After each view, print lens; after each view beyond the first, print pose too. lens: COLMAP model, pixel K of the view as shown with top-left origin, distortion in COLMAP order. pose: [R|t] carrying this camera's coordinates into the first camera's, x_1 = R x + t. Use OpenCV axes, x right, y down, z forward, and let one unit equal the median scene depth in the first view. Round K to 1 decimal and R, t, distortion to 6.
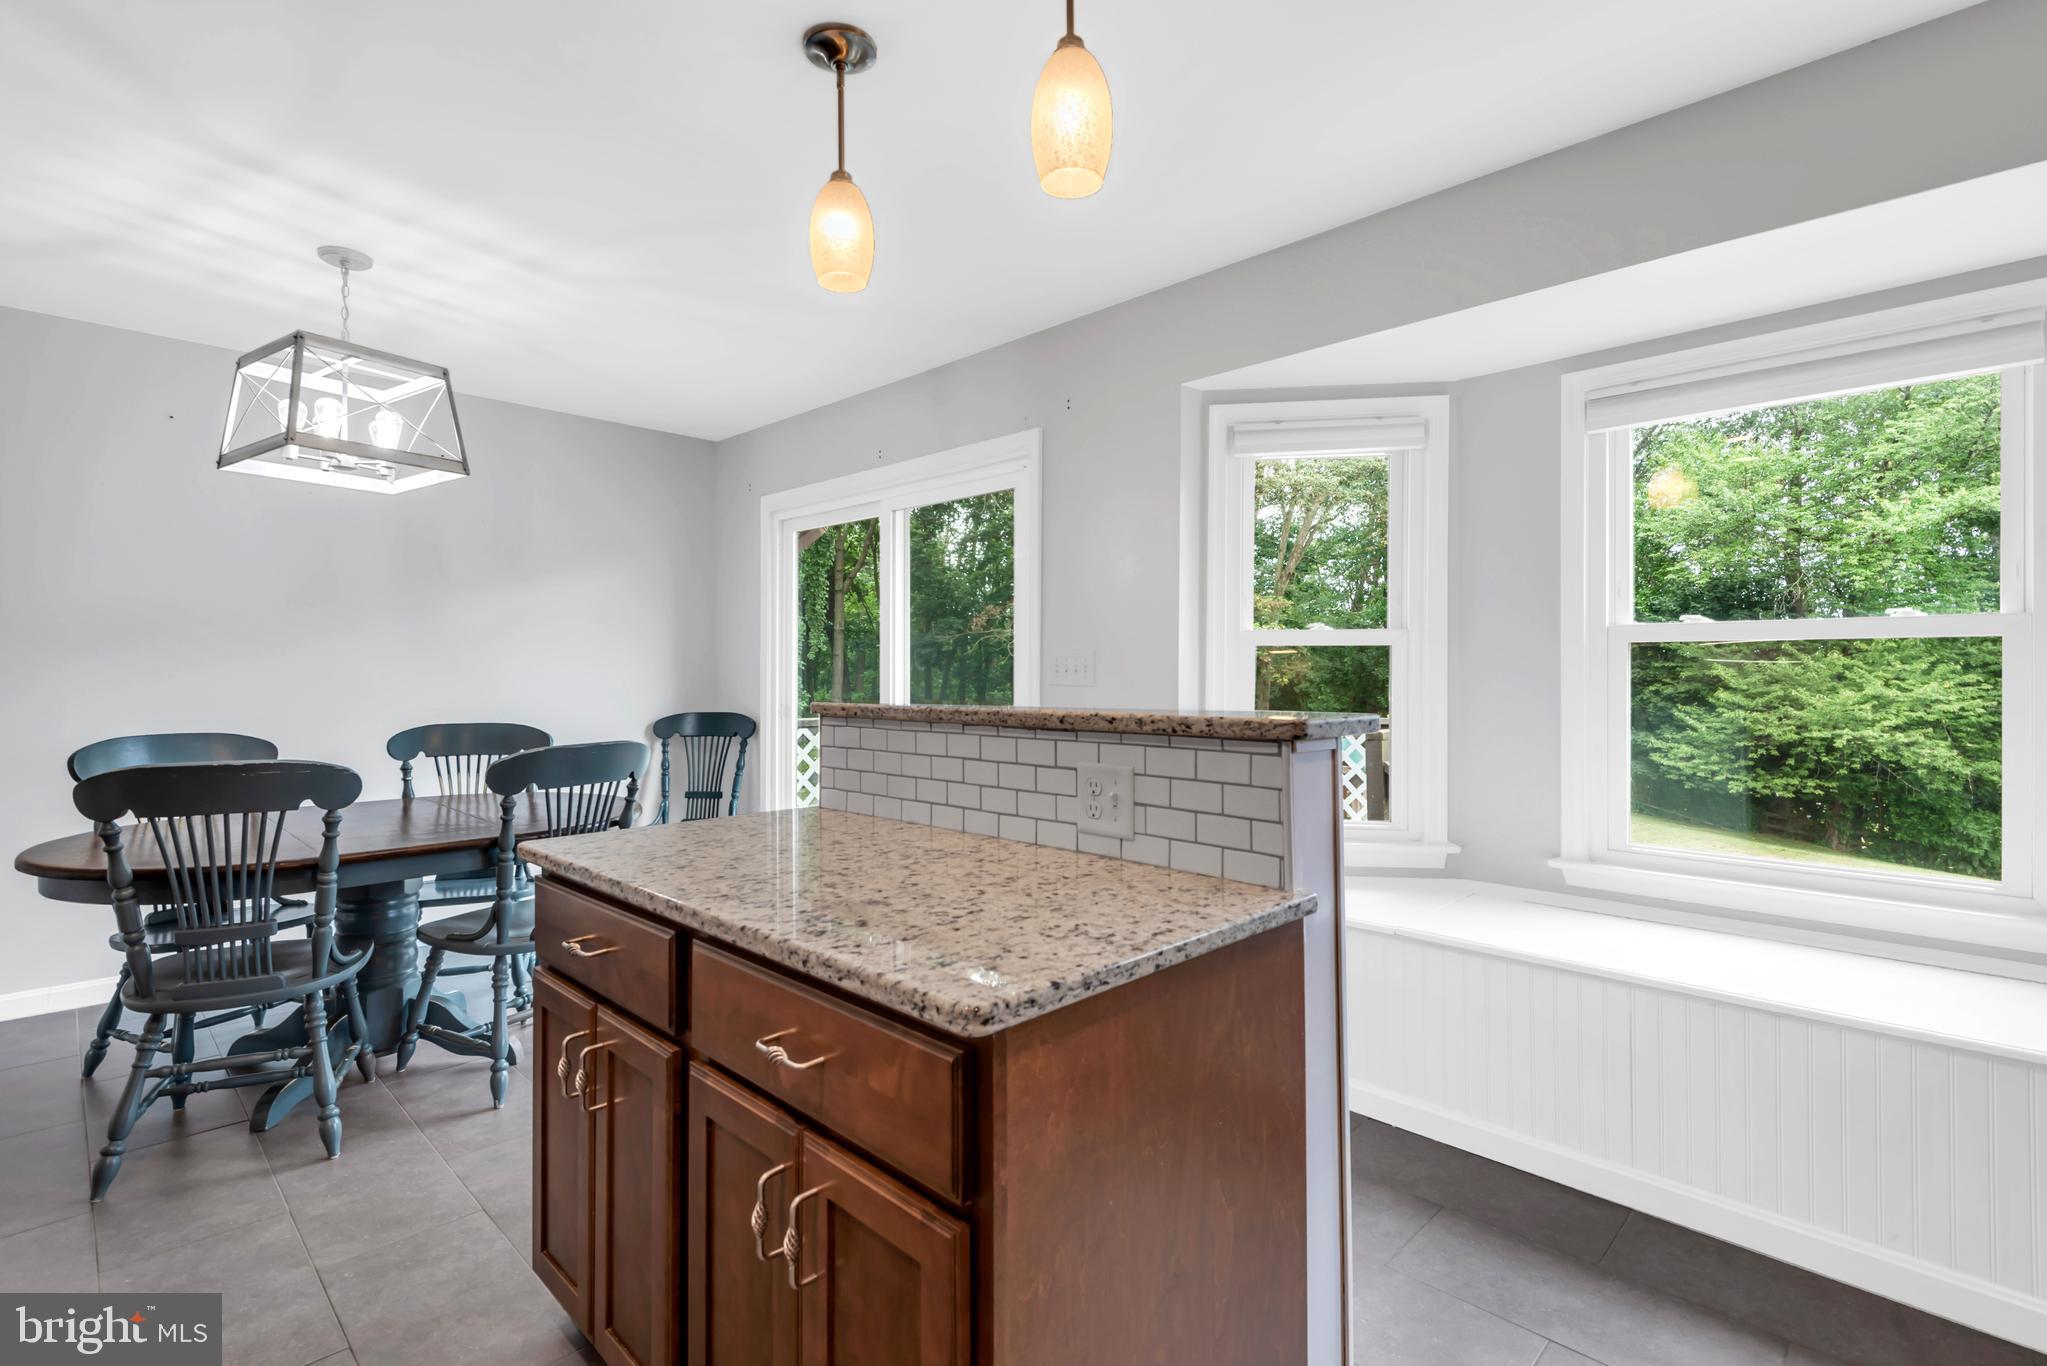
lens RADIAL K [[943.5, 0, 1026.3], [0, 943.5, 668.8], [0, 0, 1]] dist [0.056380, -0.027323]
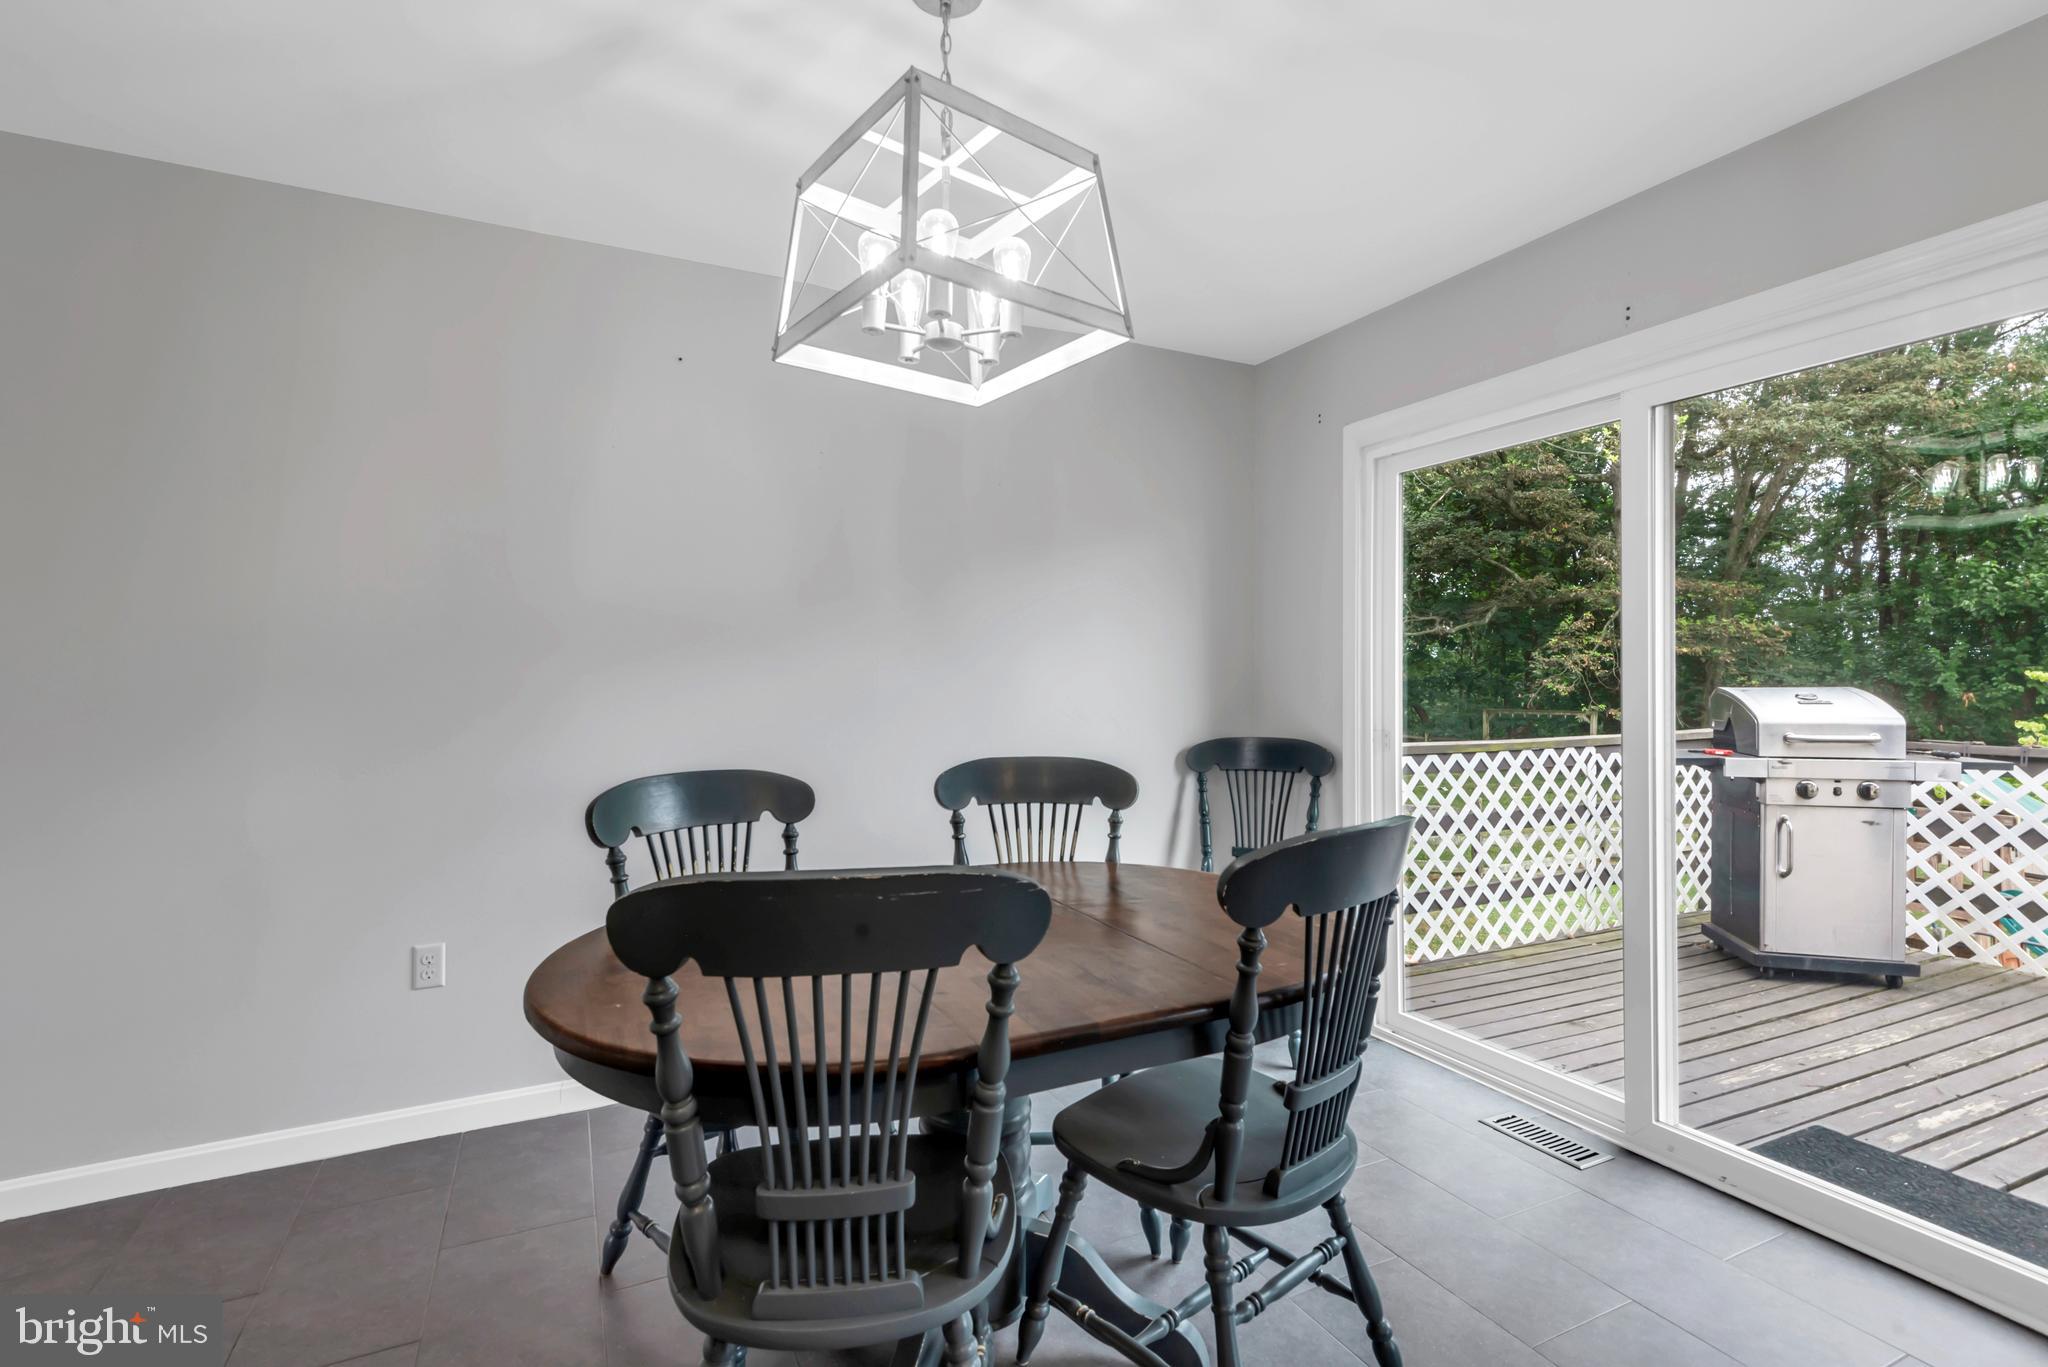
lens RADIAL K [[941.8, 0, 1016.0], [0, 941.8, 676.5], [0, 0, 1]] dist [0.038076, -0.016684]
pose [[0.942475, -0.002334, -0.334269, -0.389416], [0.002600, 0.999997, 0.000350, -0.001435], [0.334267, -0.001199, 0.942478, 0.383262]]
